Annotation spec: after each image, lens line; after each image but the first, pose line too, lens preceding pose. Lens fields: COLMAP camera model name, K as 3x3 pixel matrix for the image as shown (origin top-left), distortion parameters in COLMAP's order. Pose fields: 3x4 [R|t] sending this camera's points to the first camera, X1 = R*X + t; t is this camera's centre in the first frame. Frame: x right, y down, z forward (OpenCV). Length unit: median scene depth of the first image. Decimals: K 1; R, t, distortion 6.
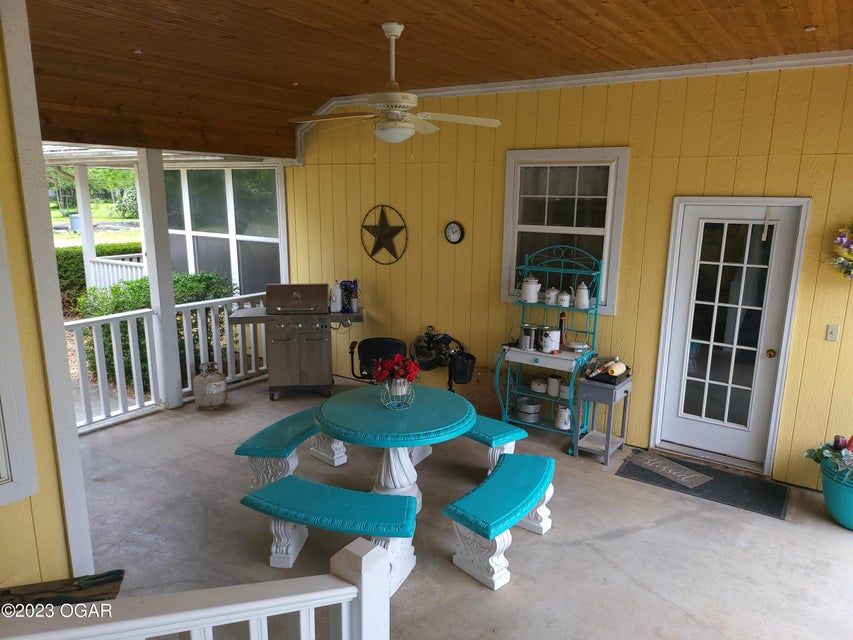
lens RADIAL K [[588.8, 0, 426.5], [0, 588.8, 320.0], [0, 0, 1]] dist [-0.000031, 0.000060]
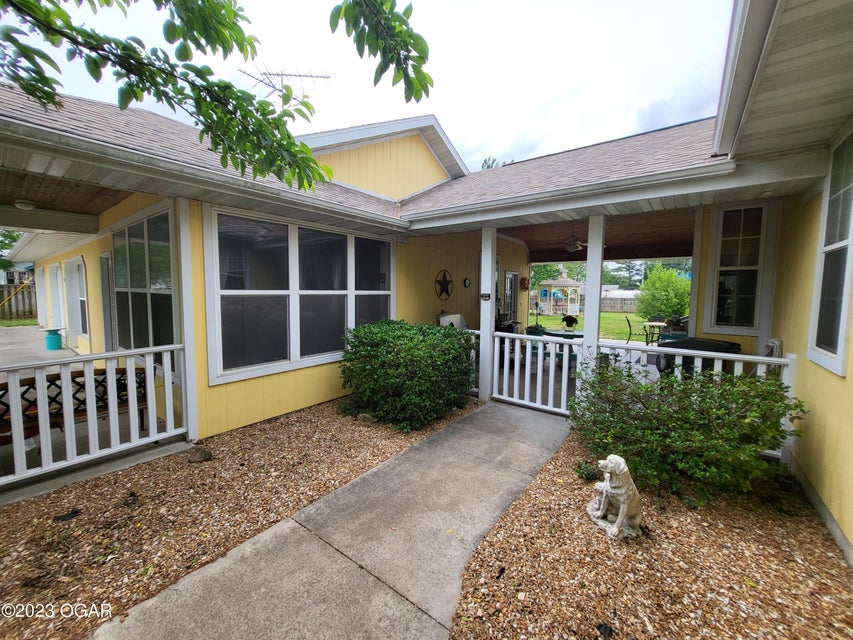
lens RADIAL K [[343.4, 0, 426.5], [0, 343.4, 320.0], [0, 0, 1]] dist [-0.000020, 0.000007]
pose [[0.068390, -0.093970, 0.993223, -0.937134], [0.193078, 0.977979, 0.079233, -0.097897], [-0.978797, 0.186351, 0.085027, 0.727941]]
